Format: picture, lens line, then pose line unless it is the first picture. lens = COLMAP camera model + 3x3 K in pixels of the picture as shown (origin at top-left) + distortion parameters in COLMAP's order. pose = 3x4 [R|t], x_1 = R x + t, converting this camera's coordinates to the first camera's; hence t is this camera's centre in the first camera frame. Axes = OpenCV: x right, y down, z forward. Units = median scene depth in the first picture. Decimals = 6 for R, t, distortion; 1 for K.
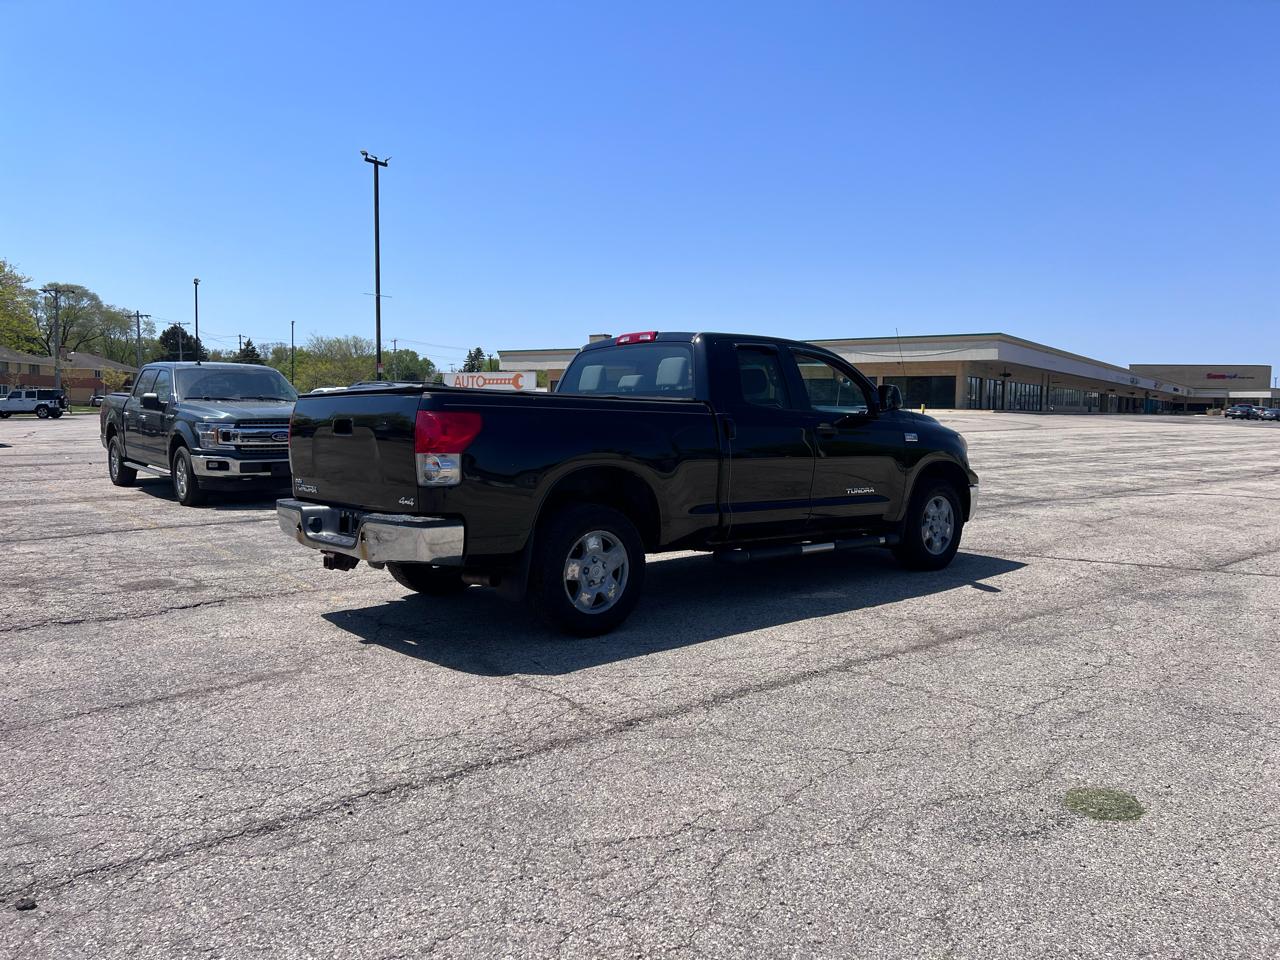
lens RADIAL K [[962.3, 0, 642.2], [0, 962.3, 476.5], [0, 0, 1]] dist [0.029553, -0.033219]
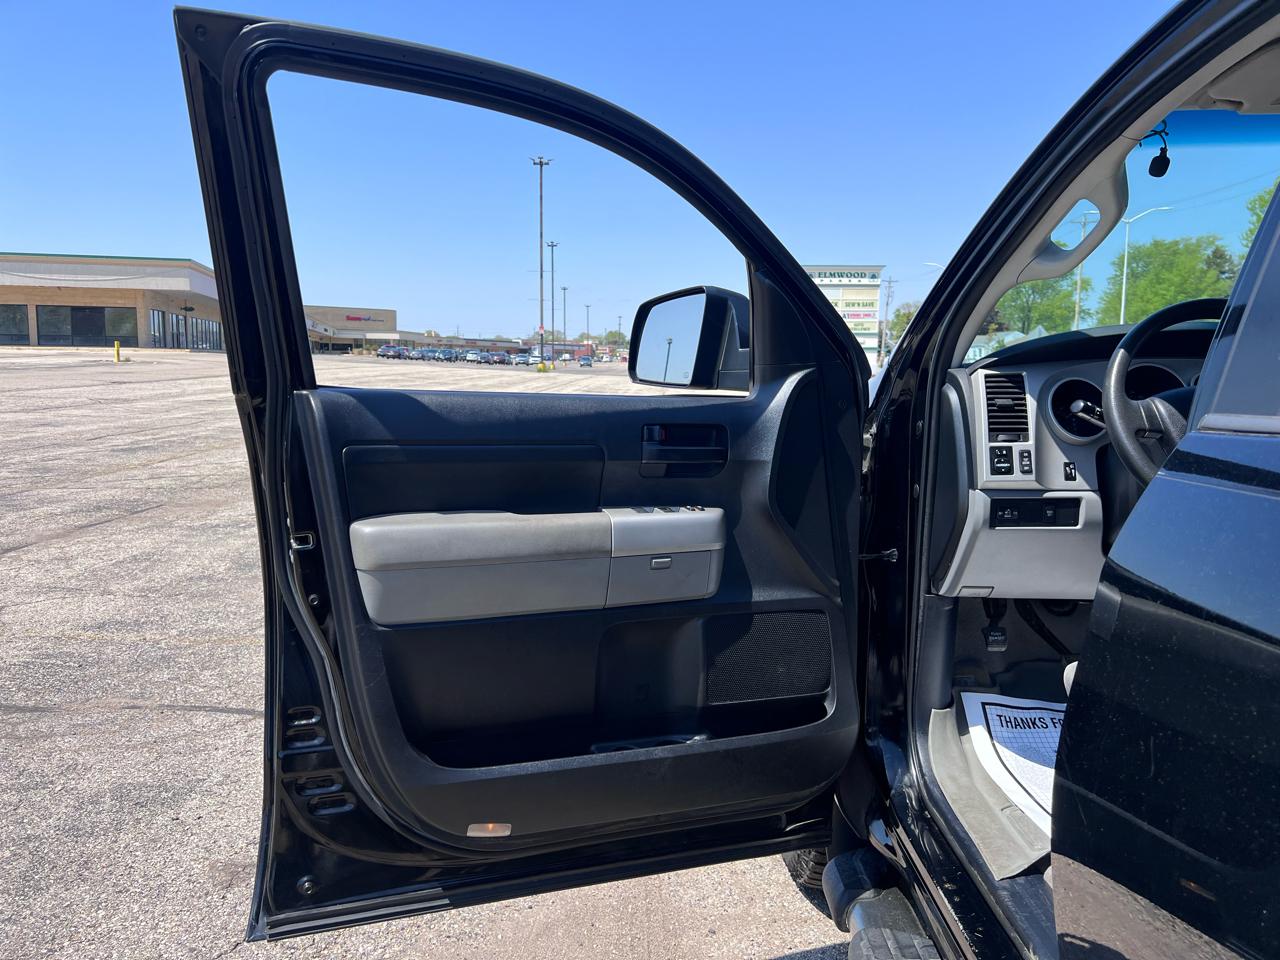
lens RADIAL K [[962.3, 0, 636.2], [0, 962.3, 476.9], [0, 0, 1]] dist [0.029553, -0.033219]
pose [[0.671740, -0.093763, 0.734829, -0.125650], [0.047214, 0.995360, 0.083846, -0.077859], [-0.739280, -0.021628, 0.673050, 1.057636]]
